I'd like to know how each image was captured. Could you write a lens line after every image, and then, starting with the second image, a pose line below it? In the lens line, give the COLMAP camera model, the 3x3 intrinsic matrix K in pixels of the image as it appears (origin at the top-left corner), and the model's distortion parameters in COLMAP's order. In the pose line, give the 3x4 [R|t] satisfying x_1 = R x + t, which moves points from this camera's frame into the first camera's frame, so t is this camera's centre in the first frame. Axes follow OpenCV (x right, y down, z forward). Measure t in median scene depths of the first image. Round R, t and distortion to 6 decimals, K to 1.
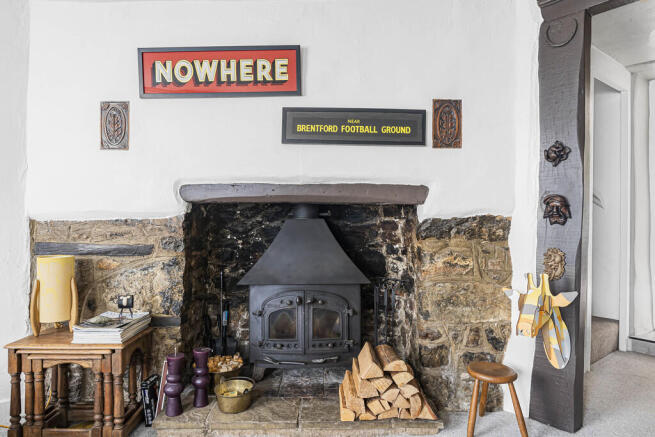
lens RADIAL K [[421.9, 0, 327.5], [0, 421.9, 218.5], [0, 0, 1]] dist [-0.000191, -0.000945]
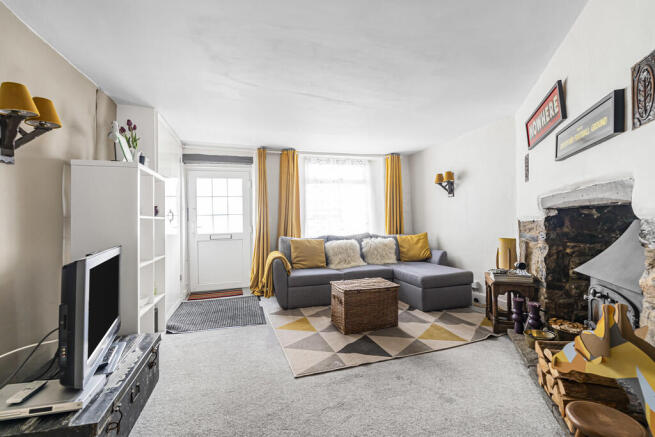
lens RADIAL K [[288.4, 0, 327.5], [0, 288.4, 218.5], [0, 0, 1]] dist [0.000414, 0.000162]
pose [[-0.363612, -0.004449, -0.931540, 0.940693], [0.016534, 0.999800, -0.011229, -0.006079], [0.931404, -0.019485, -0.363466, 0.647737]]
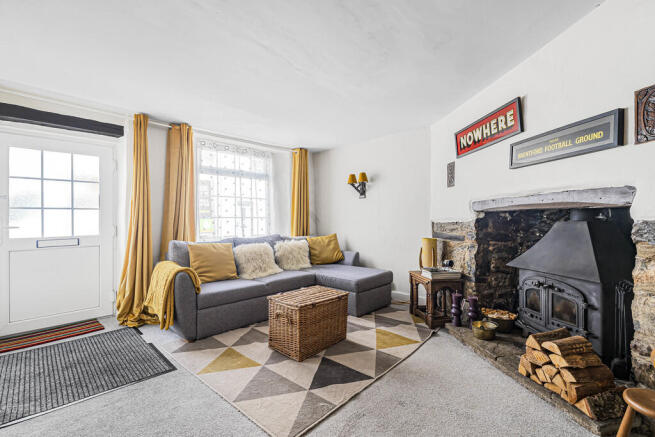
lens RADIAL K [[291.4, 0, 327.5], [0, 291.4, 218.5], [0, 0, 1]] dist [-0.002073, -0.000069]
pose [[0.130021, -0.010298, -0.991458, 0.776341], [0.005133, 0.999940, -0.009713, -0.003368], [0.991498, -0.003827, 0.130066, 0.241484]]
